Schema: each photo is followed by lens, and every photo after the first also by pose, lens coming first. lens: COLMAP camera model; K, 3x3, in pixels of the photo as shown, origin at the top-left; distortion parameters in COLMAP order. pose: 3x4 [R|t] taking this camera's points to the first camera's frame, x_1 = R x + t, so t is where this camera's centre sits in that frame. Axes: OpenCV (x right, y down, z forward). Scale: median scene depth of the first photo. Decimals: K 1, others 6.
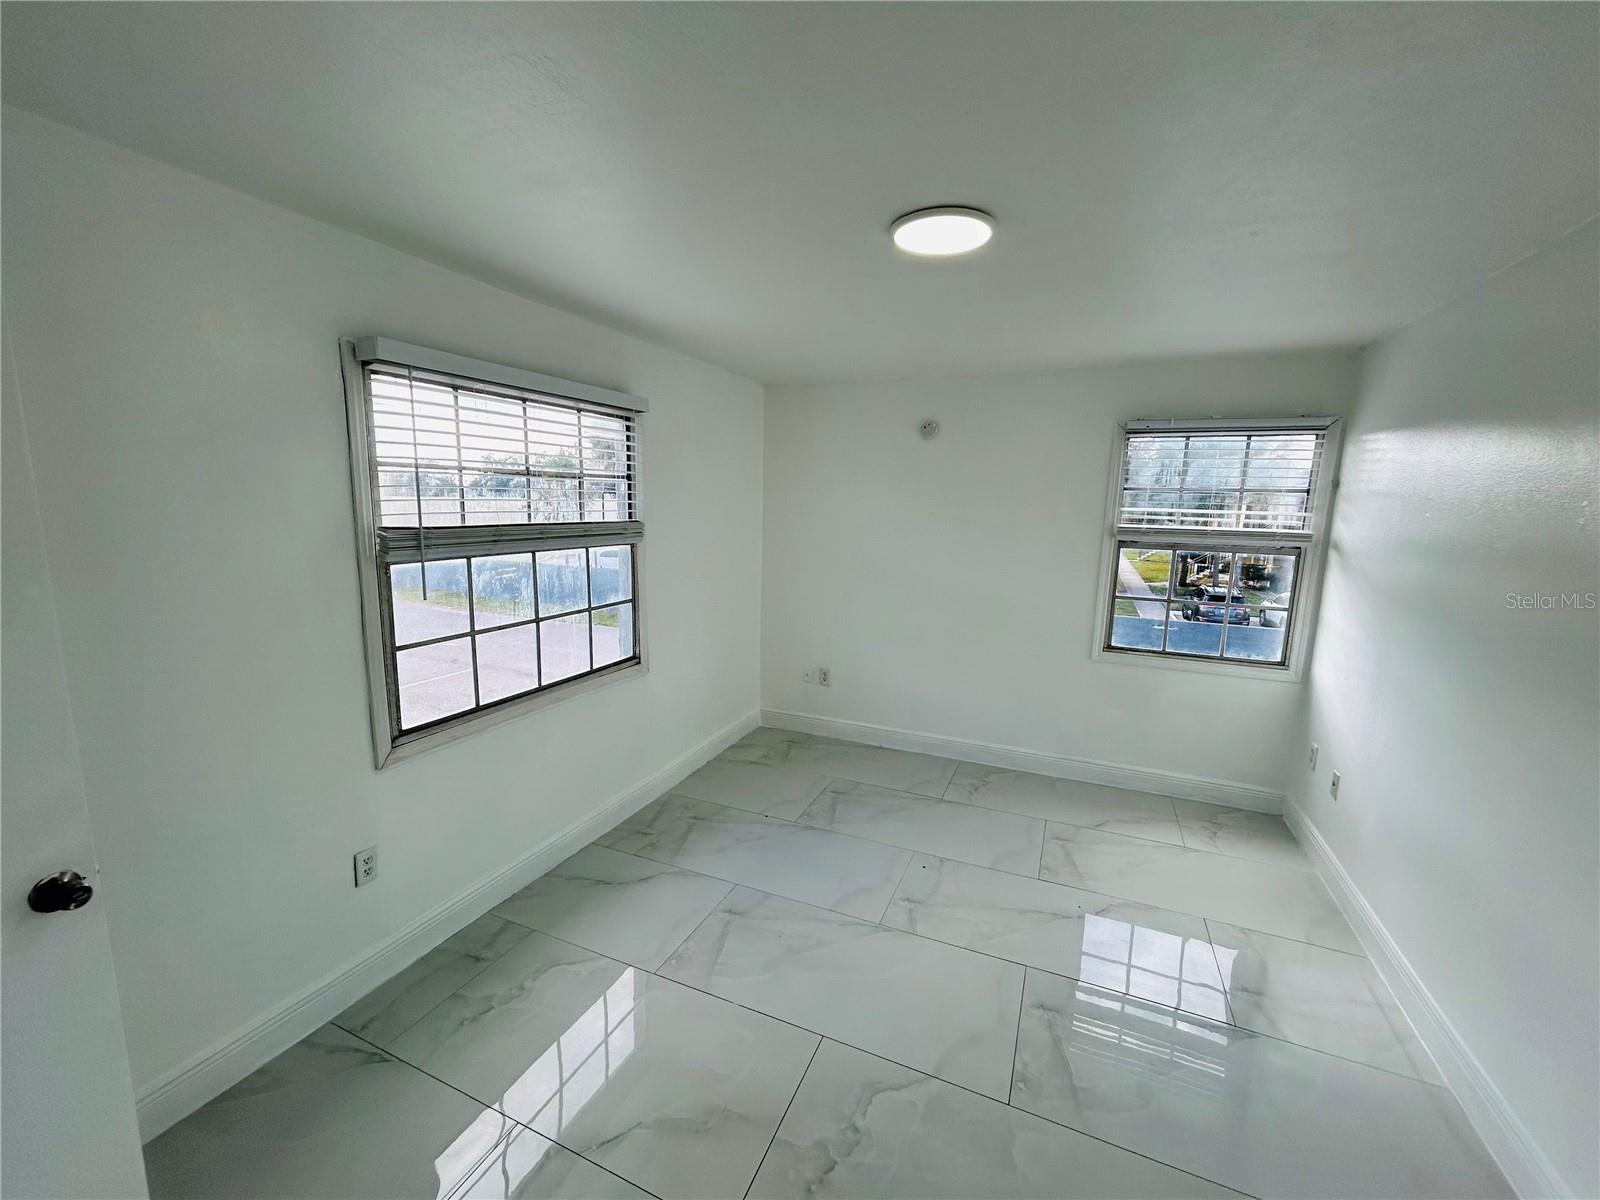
lens RADIAL K [[651.1, 0, 799.9], [0, 651.1, 601.7], [0, 0, 1]] dist [0.003861, -0.001023]
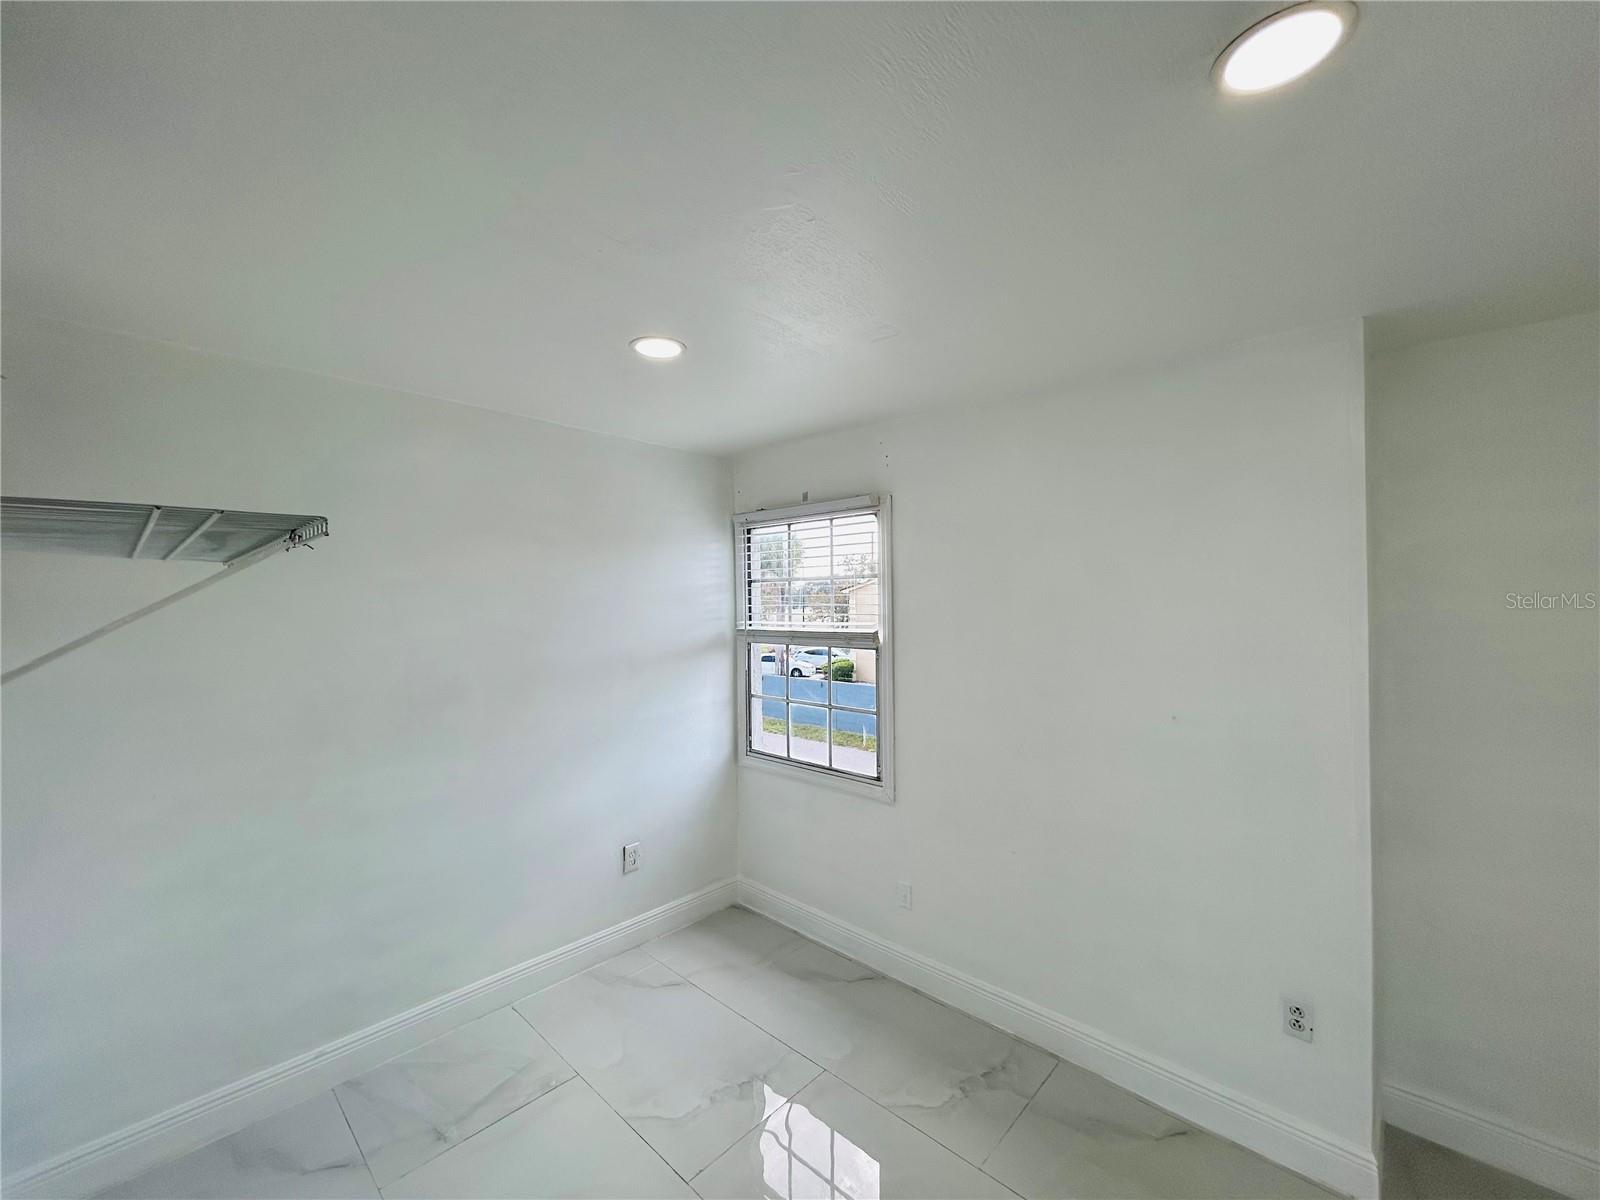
lens RADIAL K [[651.1, 0, 801.1], [0, 651.1, 599.2], [0, 0, 1]] dist [0.003861, -0.001023]
pose [[-0.339782, -0.031441, -0.939979, 0.718084], [-0.161319, 0.986578, 0.025314, -0.188612], [0.926566, 0.160238, -0.340293, 1.371639]]
